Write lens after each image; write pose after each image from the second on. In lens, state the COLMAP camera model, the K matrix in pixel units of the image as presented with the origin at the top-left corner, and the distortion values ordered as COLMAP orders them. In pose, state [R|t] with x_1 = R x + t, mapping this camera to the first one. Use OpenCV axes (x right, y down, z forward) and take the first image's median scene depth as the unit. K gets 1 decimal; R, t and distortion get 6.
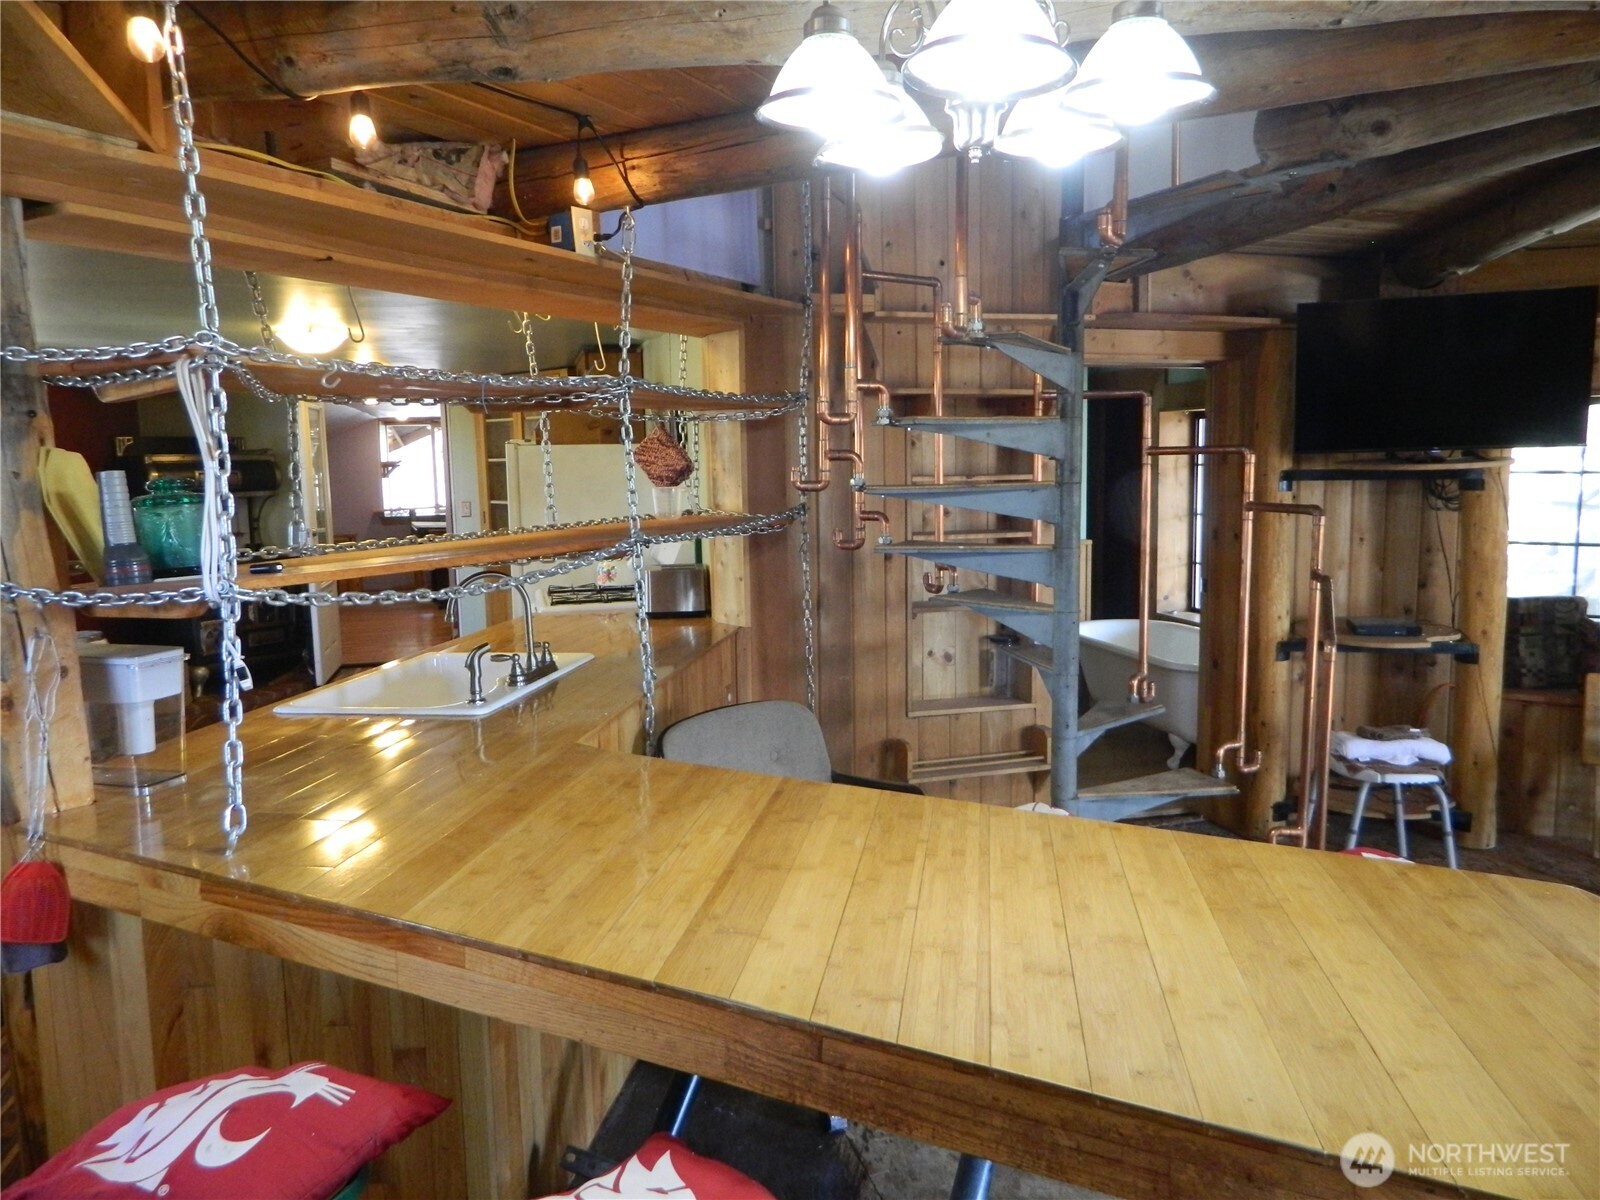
lens RADIAL K [[1175.4, 0, 799.7], [0, 1175.4, 599.8], [0, 0, 1]] dist [-0.000900, 0.021398]
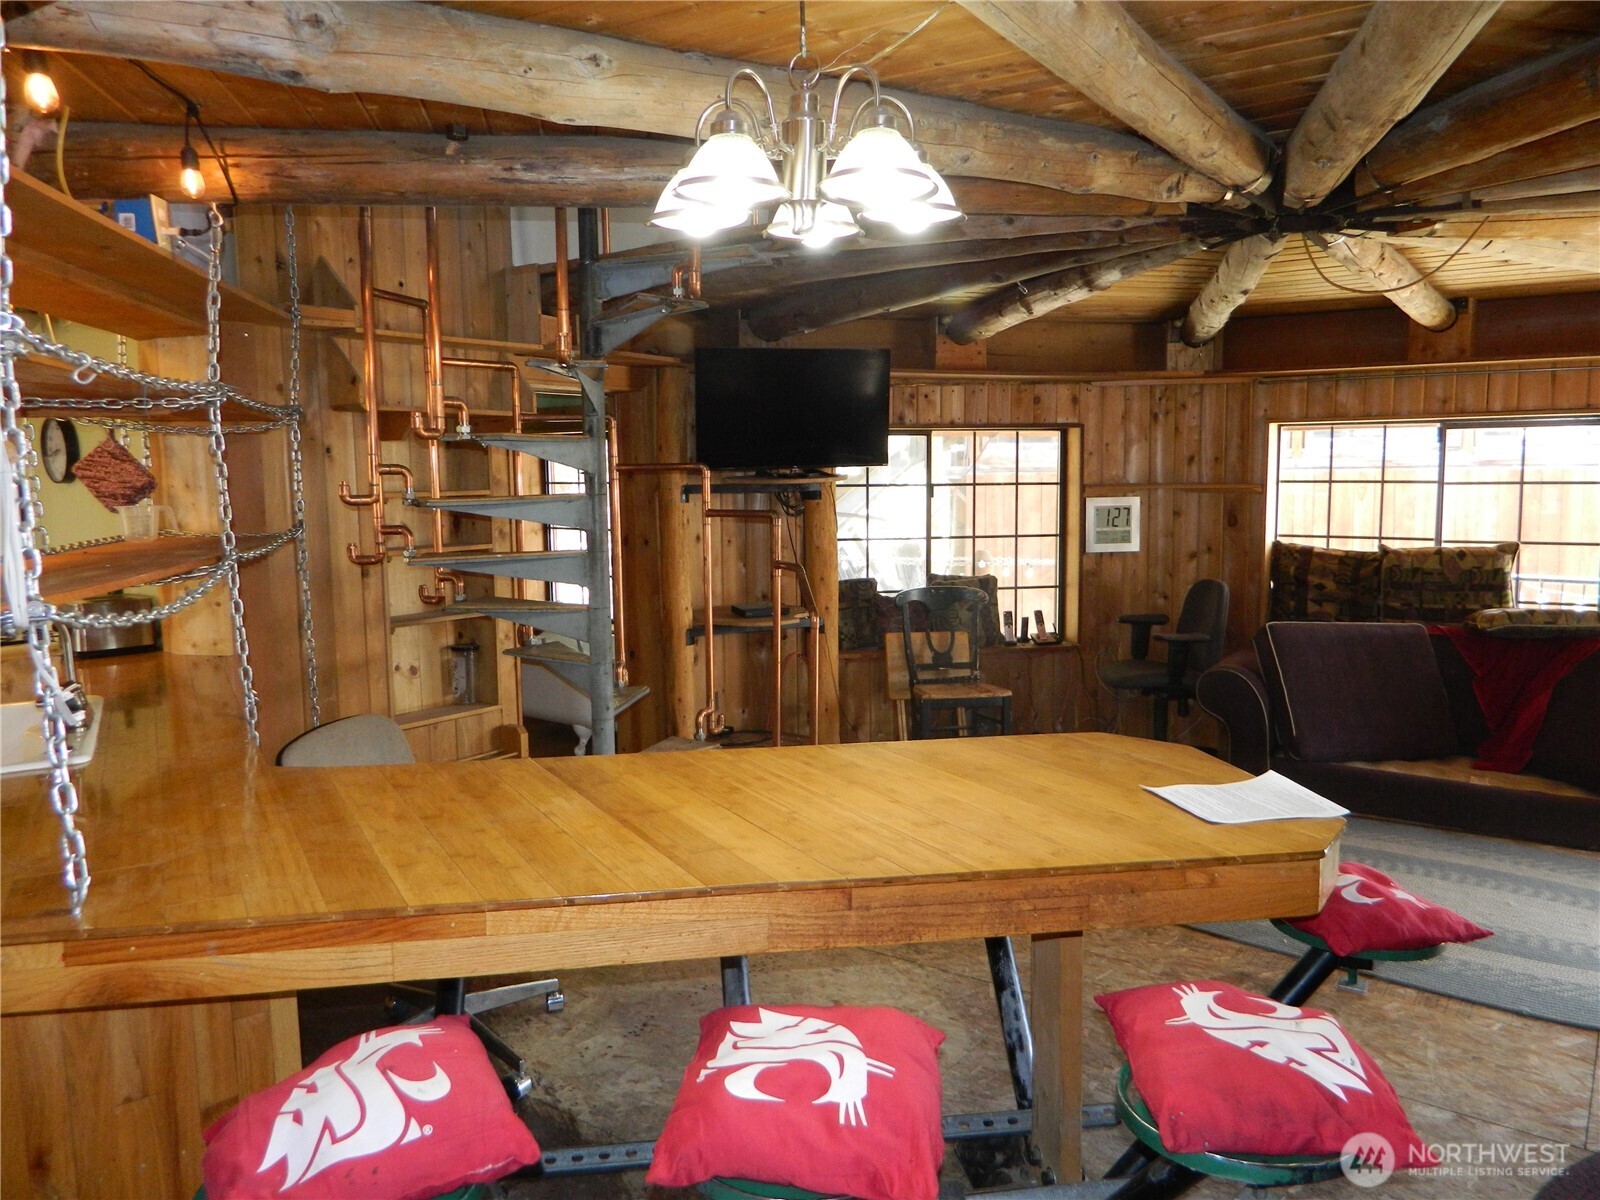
lens RADIAL K [[1175.4, 0, 796.5], [0, 1175.4, 601.5], [0, 0, 1]] dist [-0.000900, 0.021398]
pose [[0.792128, -0.065058, 0.606878, -0.262899], [0.076414, 0.997051, 0.007144, 0.009068], [-0.605553, 0.040715, 0.794763, -0.013738]]
